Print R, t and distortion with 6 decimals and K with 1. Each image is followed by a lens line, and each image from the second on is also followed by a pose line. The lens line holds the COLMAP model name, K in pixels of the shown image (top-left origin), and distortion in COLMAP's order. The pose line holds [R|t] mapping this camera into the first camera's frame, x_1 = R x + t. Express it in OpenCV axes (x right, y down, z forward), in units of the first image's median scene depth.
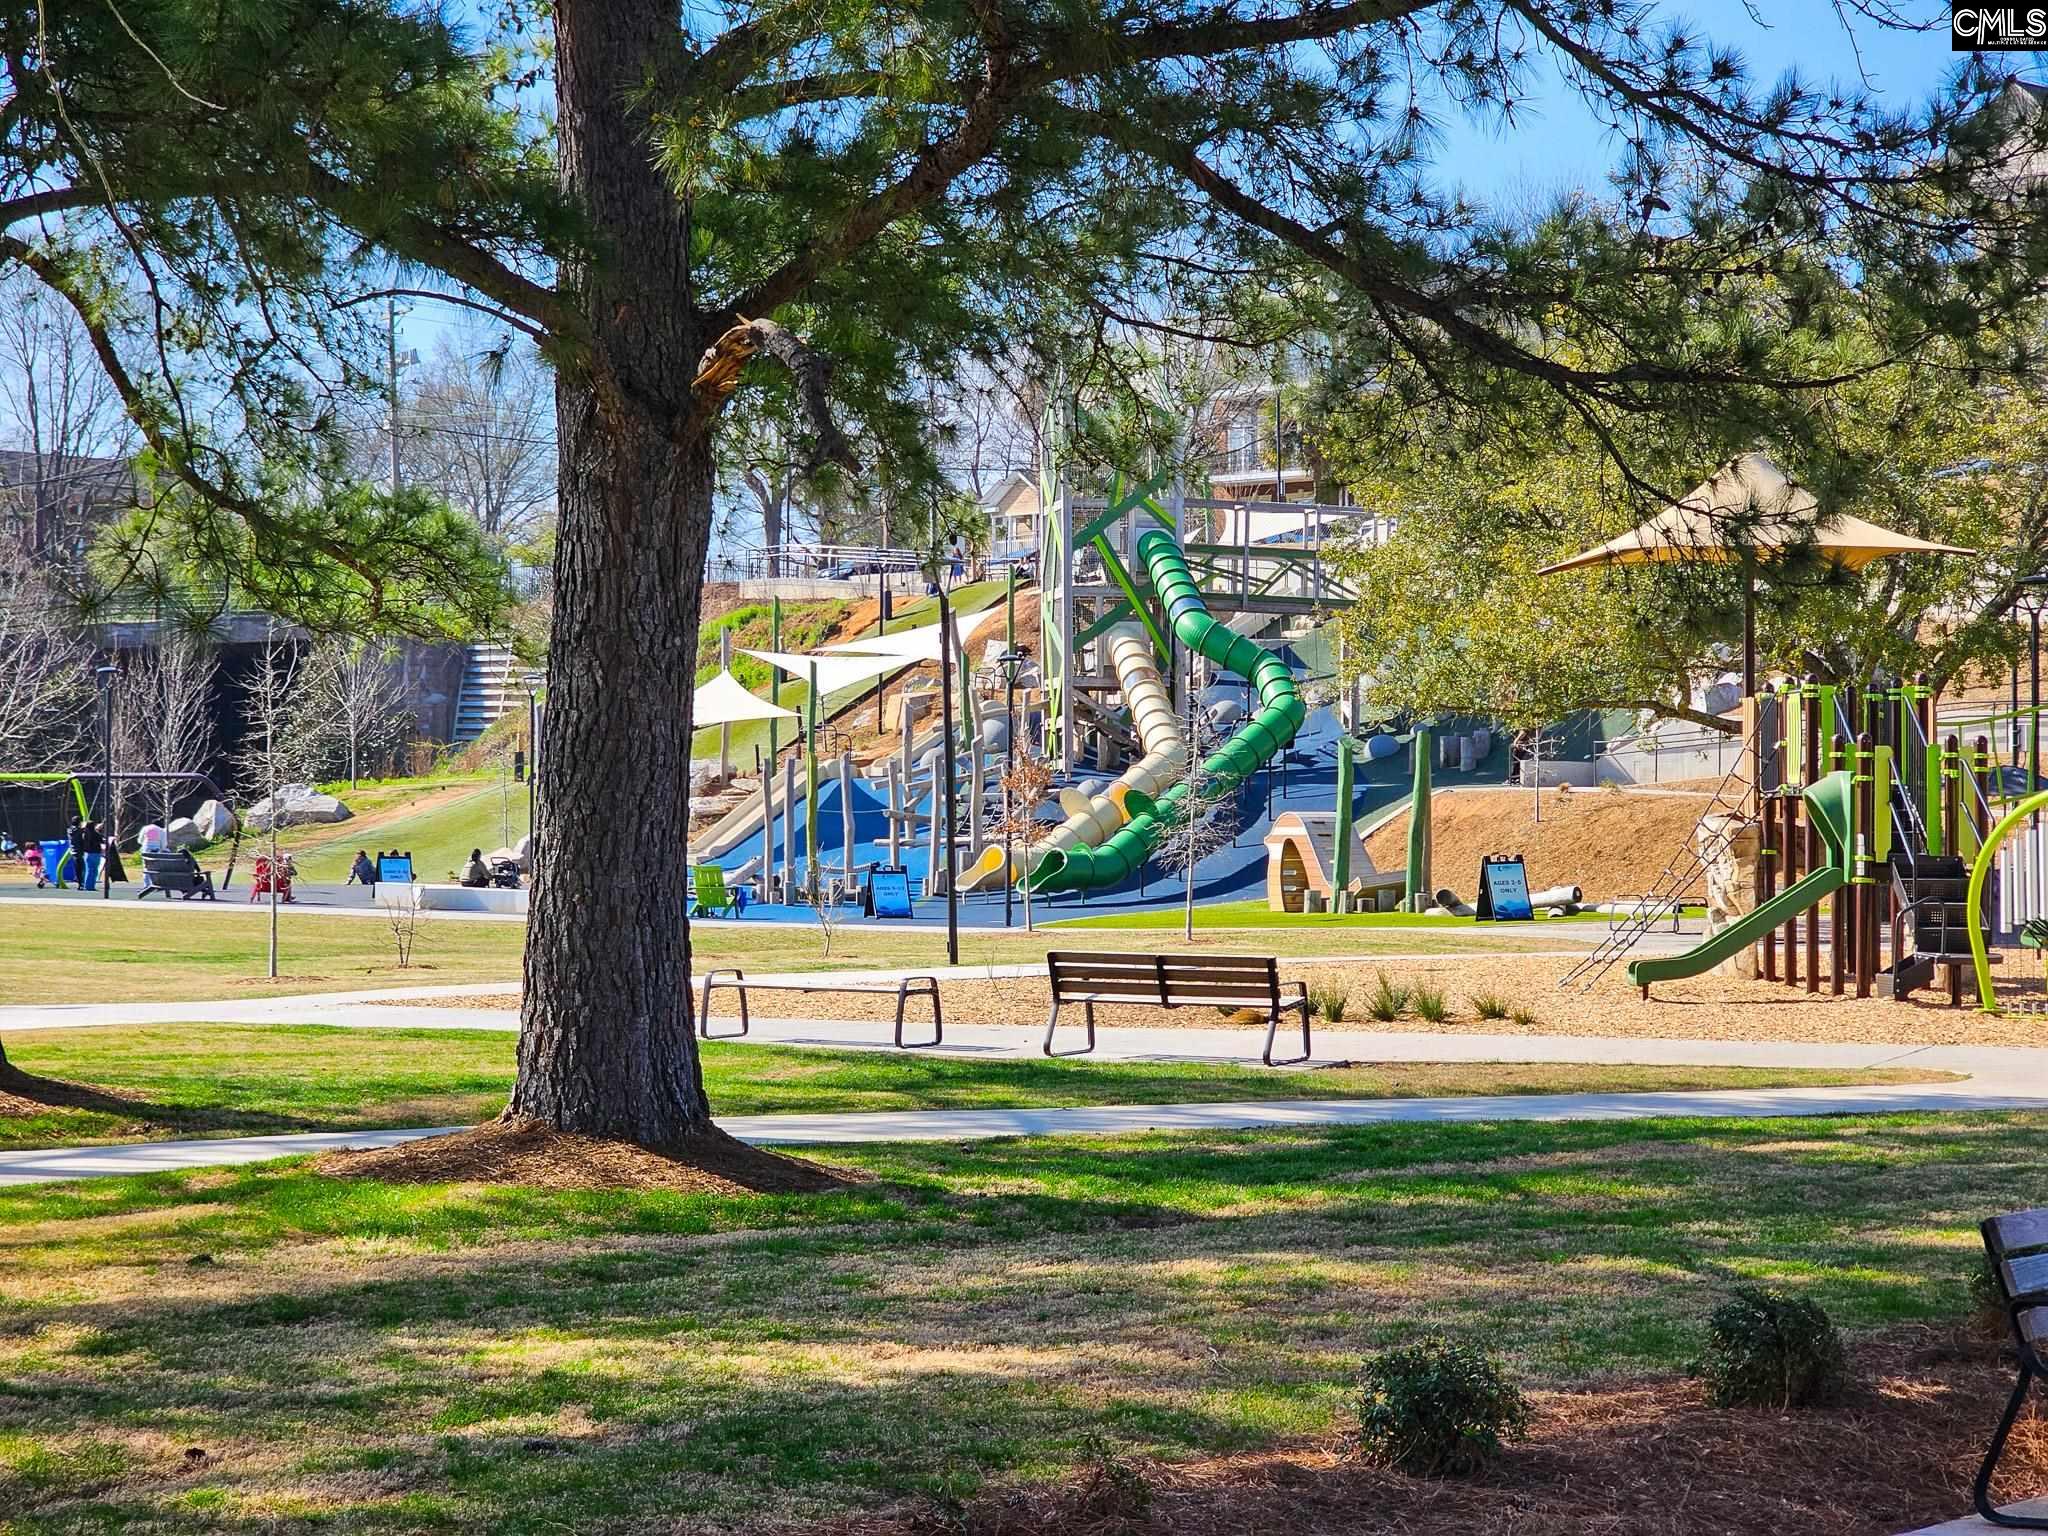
lens RADIAL K [[3631.5, 0, 1024.0], [0, 3631.5, 768.0], [0, 0, 1]] dist [-0.247293, 2.890845]
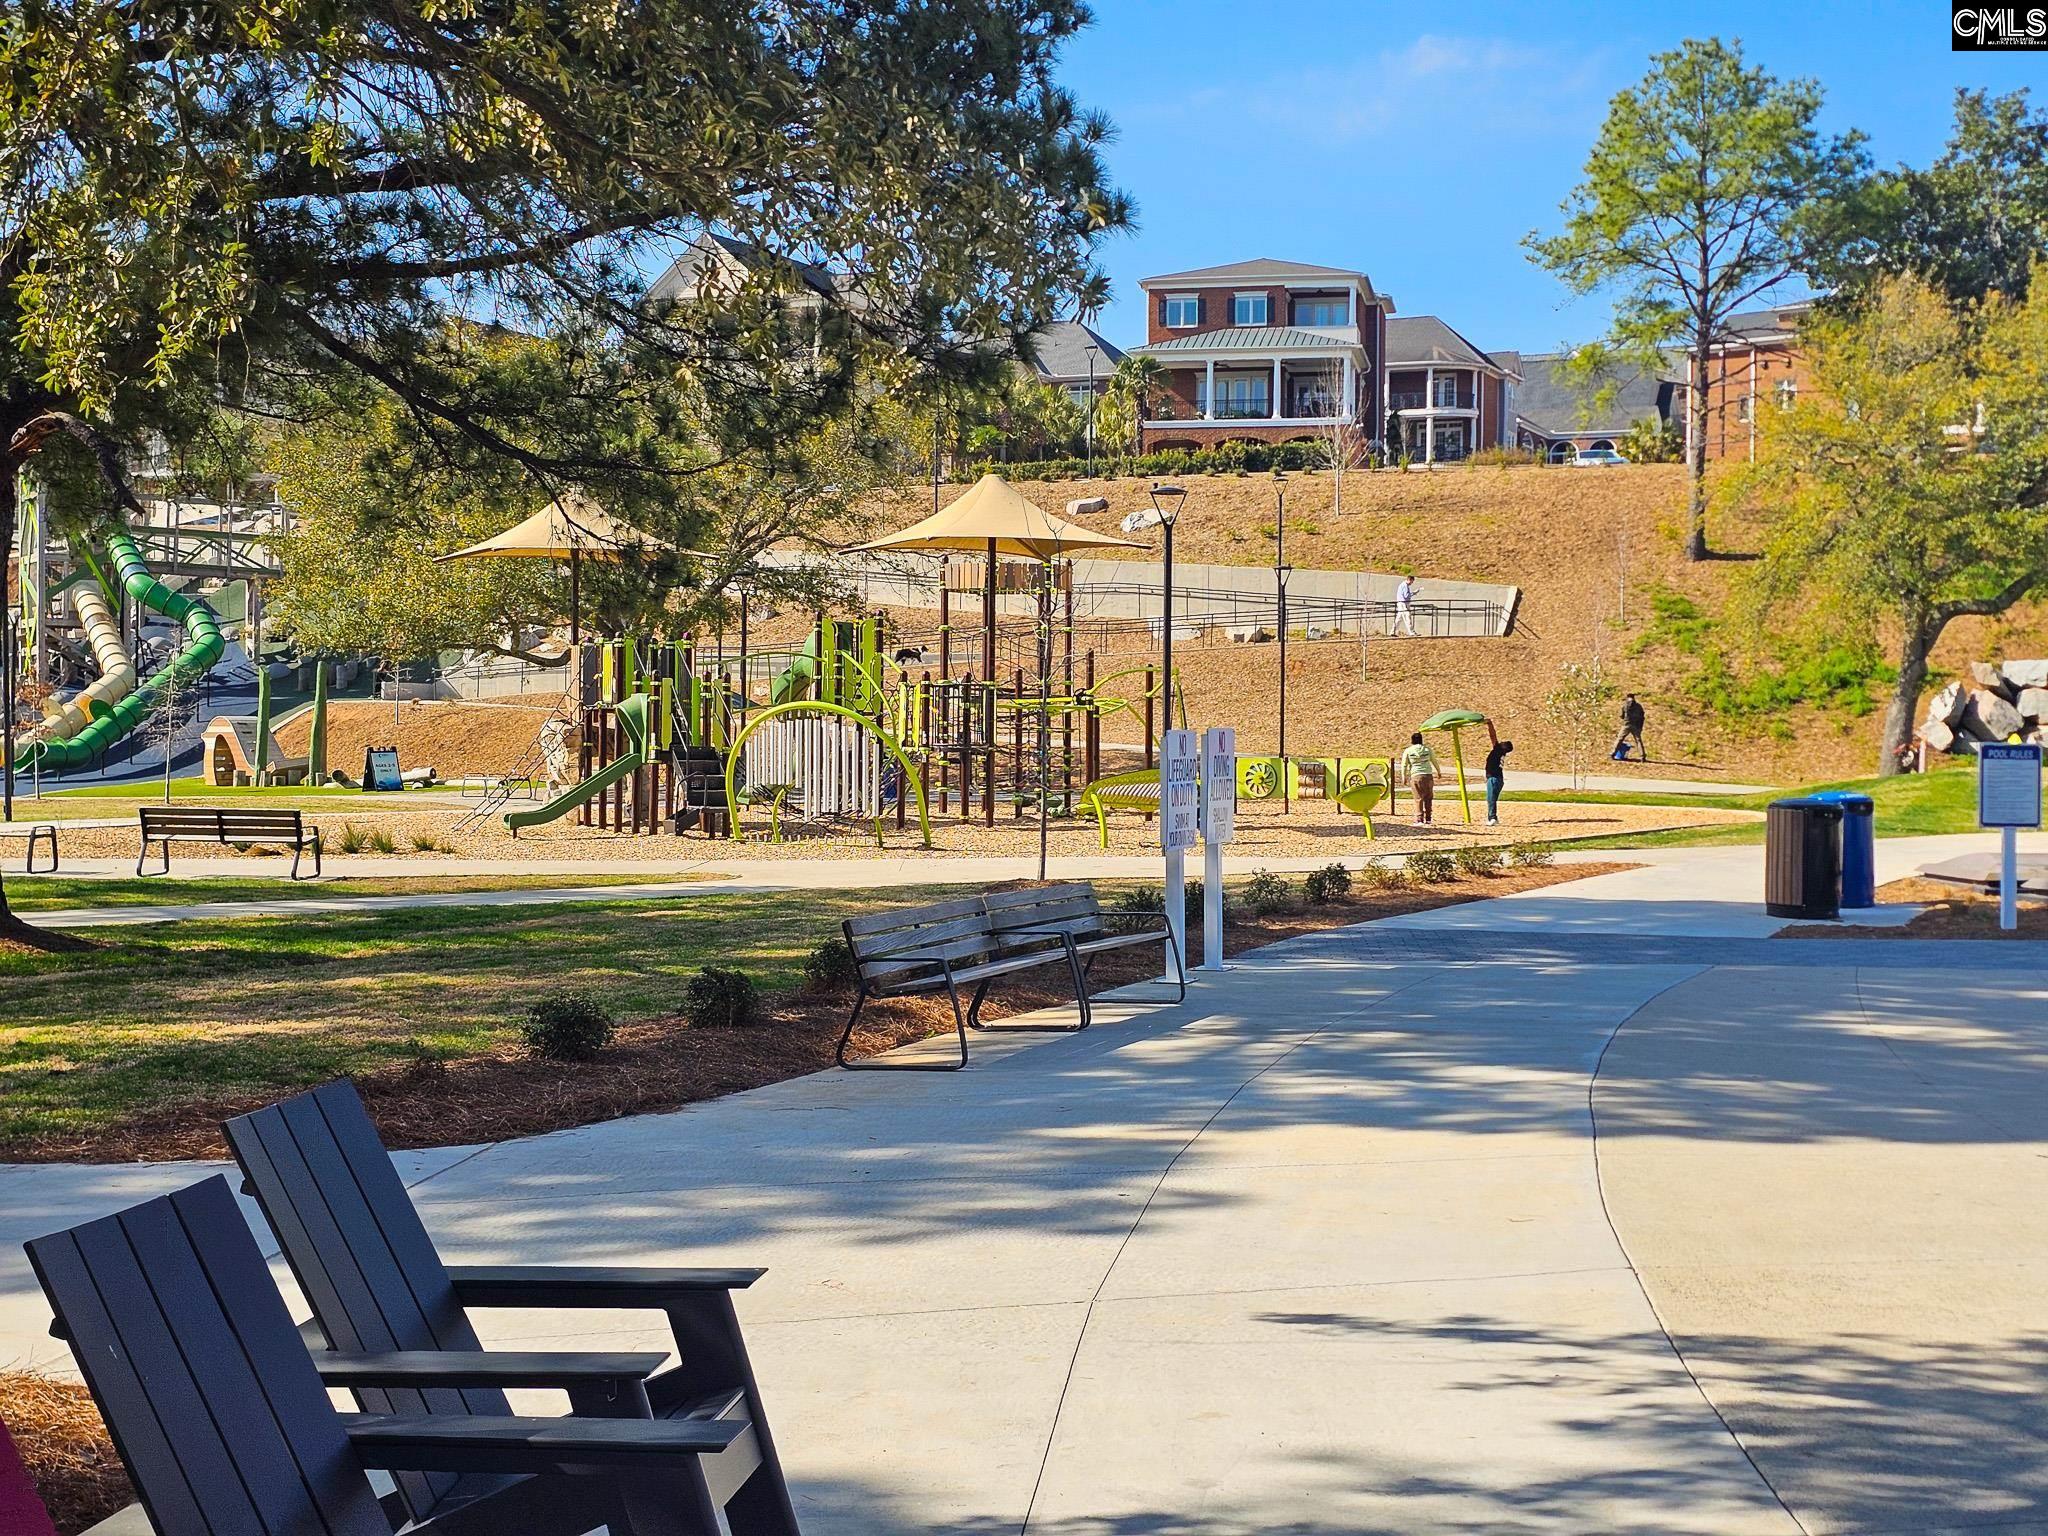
lens RADIAL K [[1373.3, 0, 1015.7], [0, 1373.3, 730.5], [0, 0, 1]] dist [0.056358, -0.063288]
pose [[0.956686, 0.003117, 0.291104, 0.208249], [-0.008461, 0.999818, 0.017100, 0.005458], [-0.290998, -0.018822, 0.956539, 0.370371]]
